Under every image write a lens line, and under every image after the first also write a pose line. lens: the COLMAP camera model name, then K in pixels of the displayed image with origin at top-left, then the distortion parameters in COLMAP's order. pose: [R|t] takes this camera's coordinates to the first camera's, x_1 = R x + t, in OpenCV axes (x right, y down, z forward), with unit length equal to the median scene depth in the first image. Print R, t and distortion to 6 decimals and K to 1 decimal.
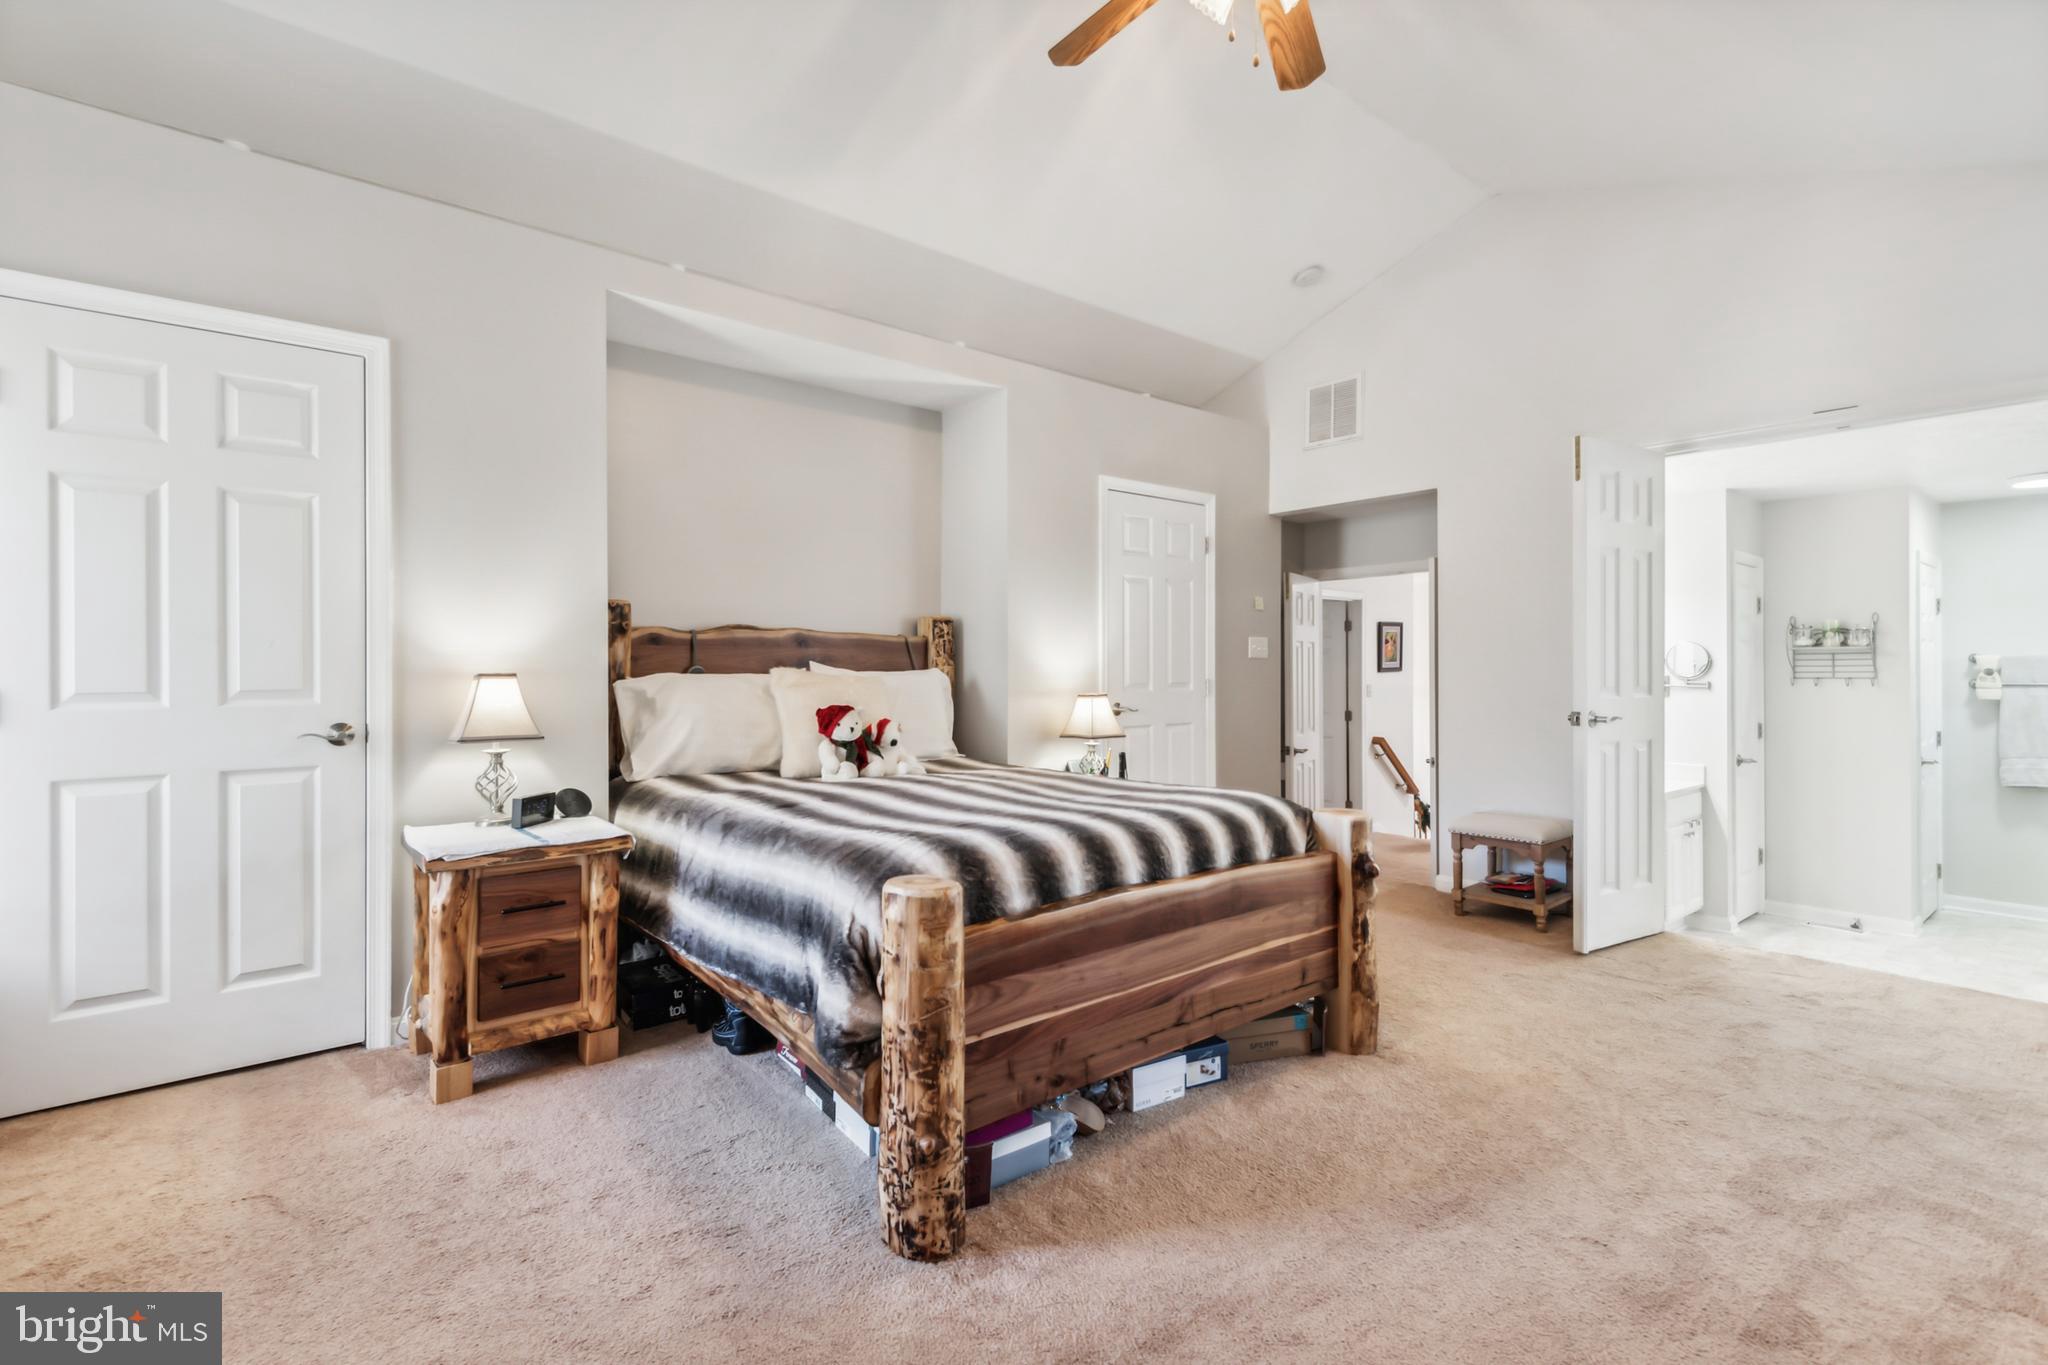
lens RADIAL K [[927.8, 0, 992.6], [0, 927.8, 662.3], [0, 0, 1]] dist [0.015835, -0.009867]
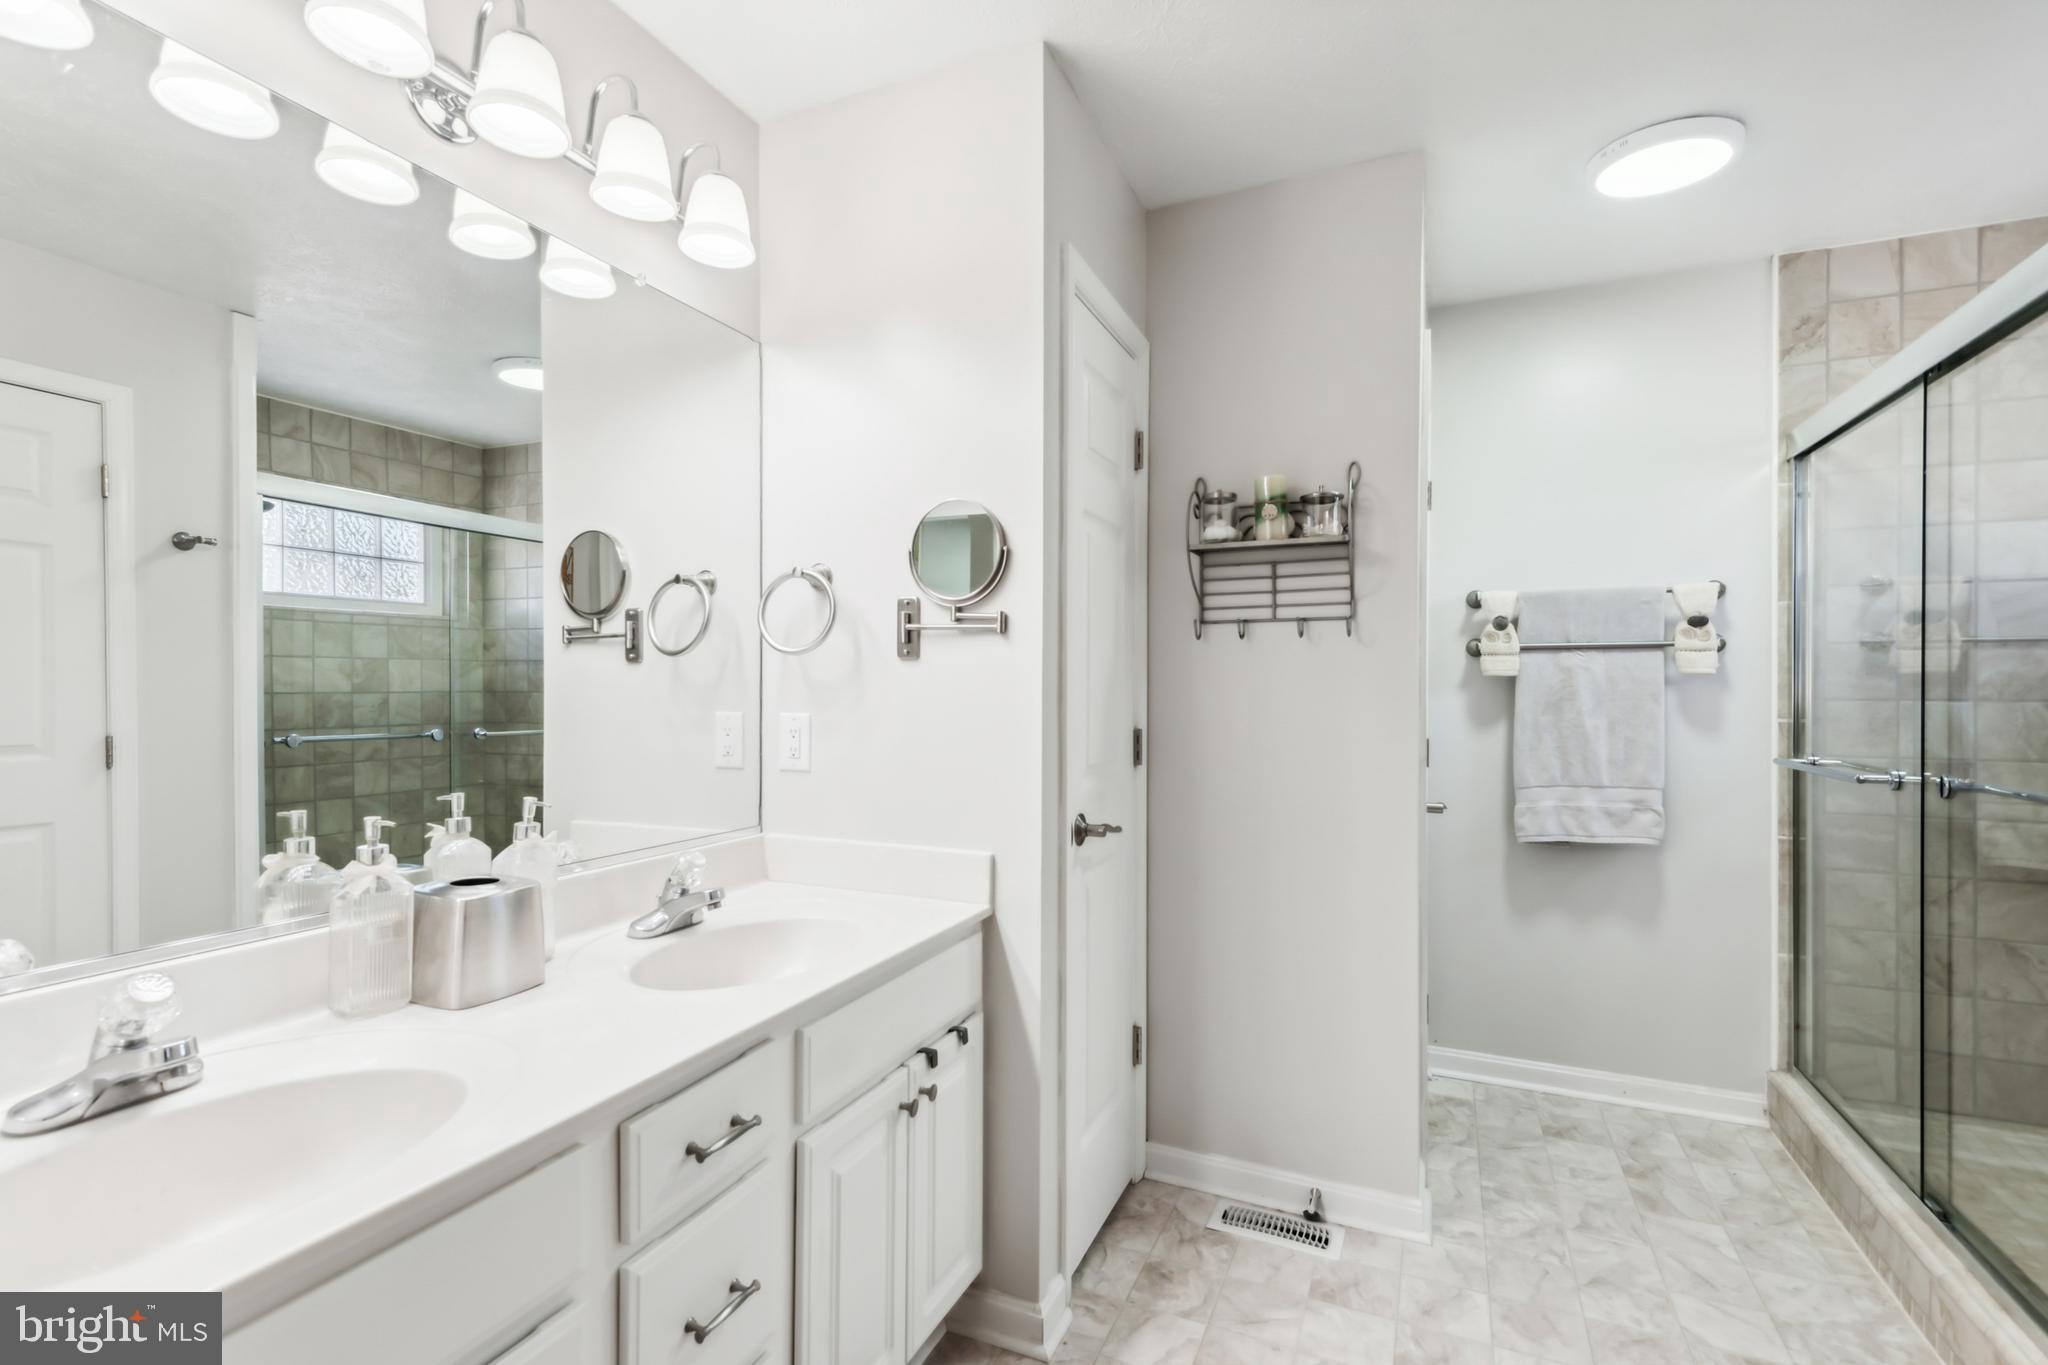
lens RADIAL K [[918.8, 0, 1012.4], [0, 918.8, 679.2], [0, 0, 1]] dist [0.035906, -0.022662]
pose [[0.886892, 0.006837, 0.461926, 0.595953], [-0.008776, 0.999959, 0.002049, 0.043492], [-0.461893, -0.005871, 0.886916, 0.676294]]
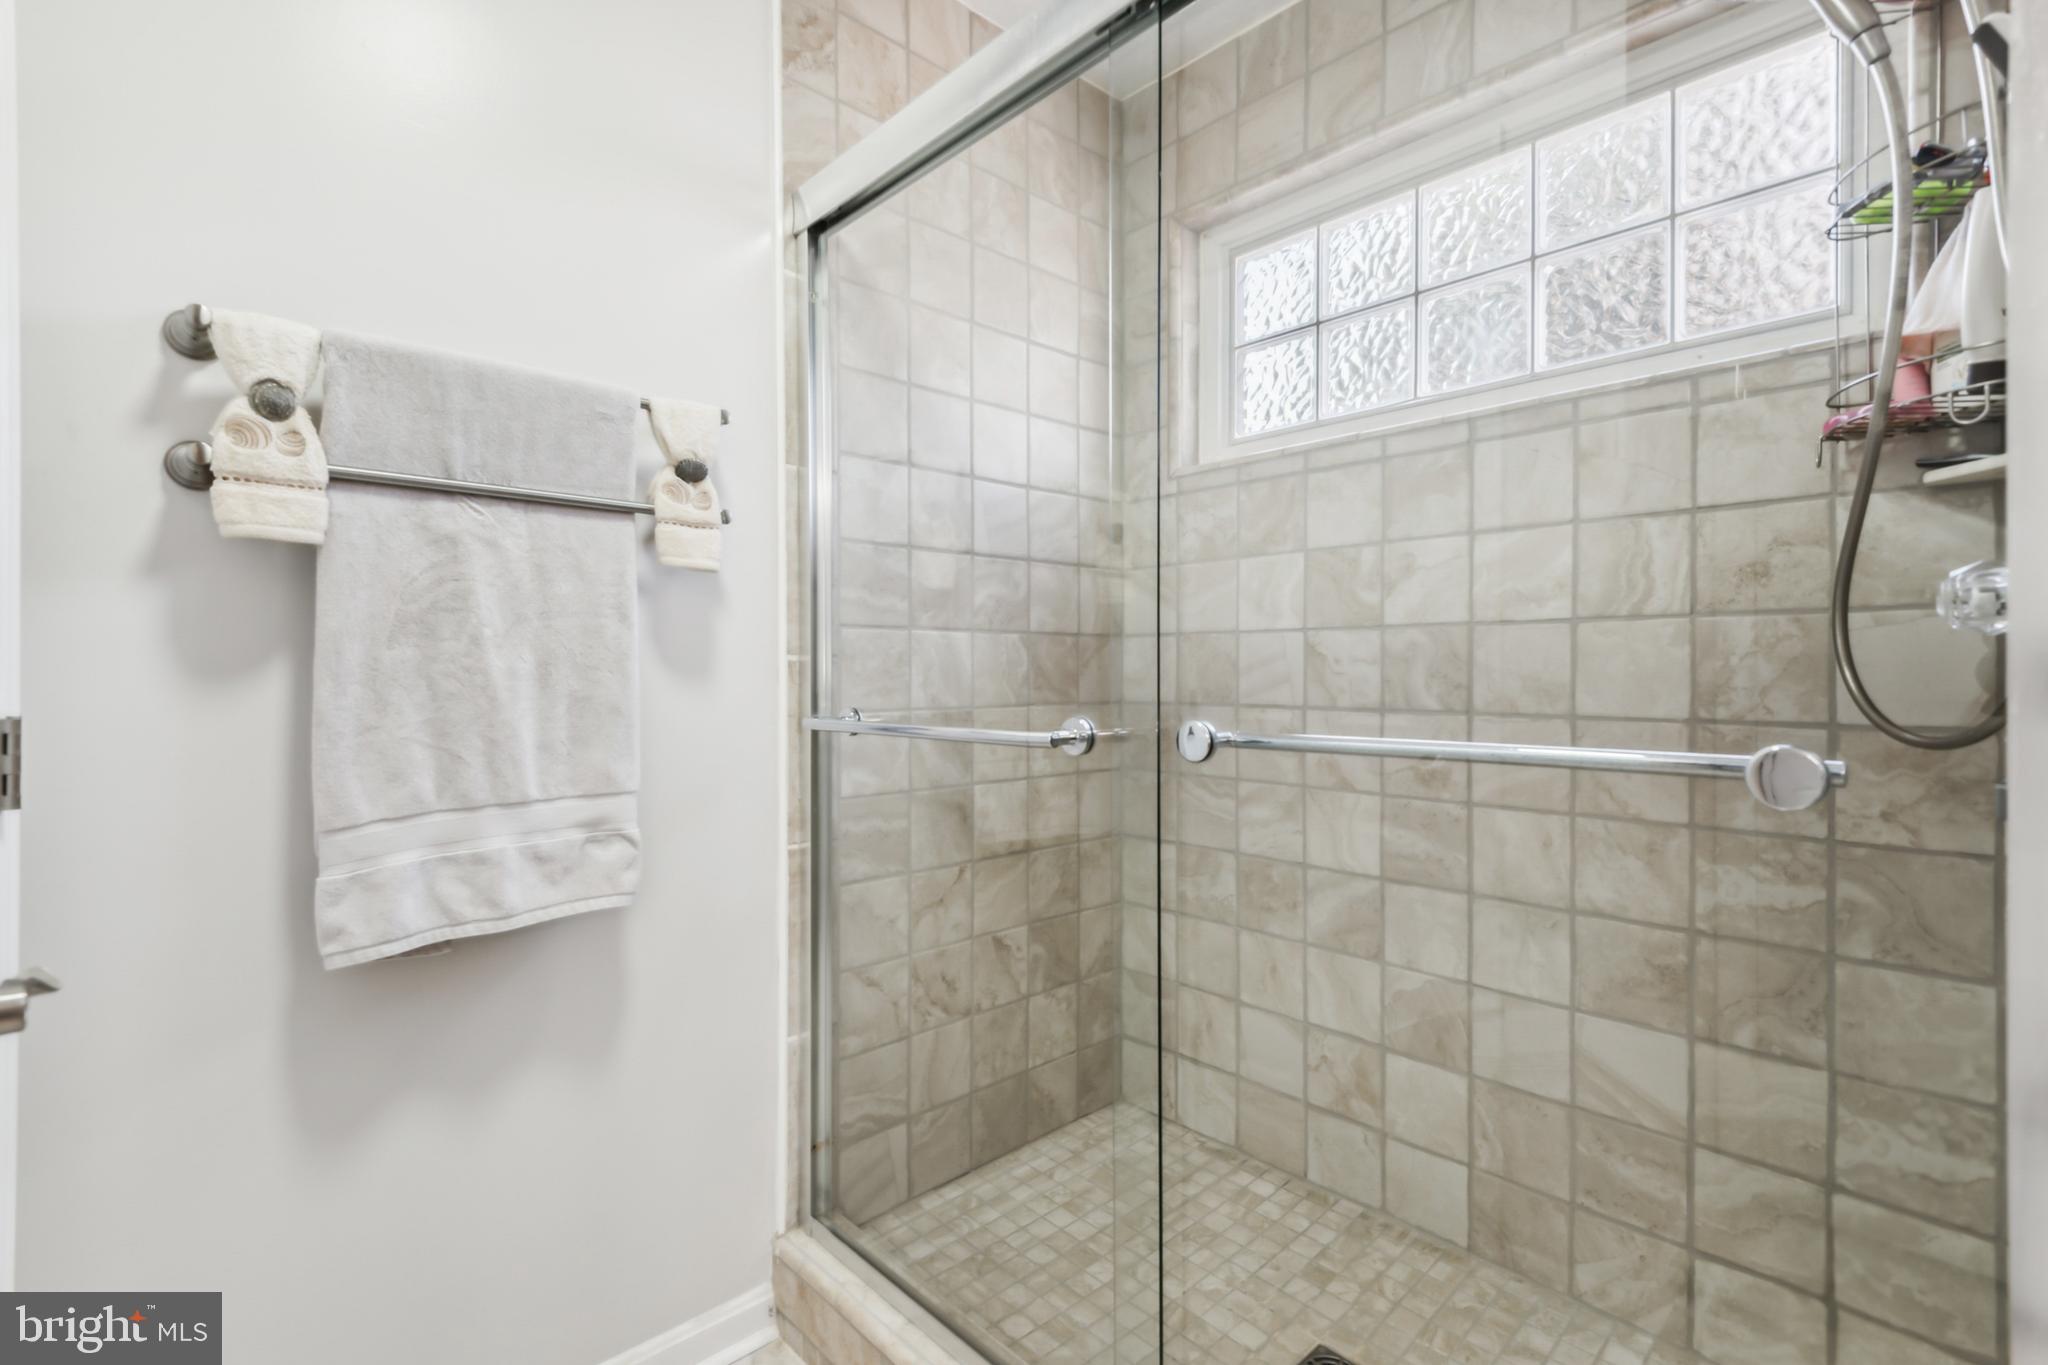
lens RADIAL K [[918.8, 0, 1012.4], [0, 918.8, 679.2], [0, 0, 1]] dist [0.035906, -0.022662]
pose [[-0.087403, -0.002564, 0.996170, 0.873491], [-0.005833, 0.999981, 0.002062, 0.068207], [-0.996156, -0.005631, -0.087416, 0.875232]]
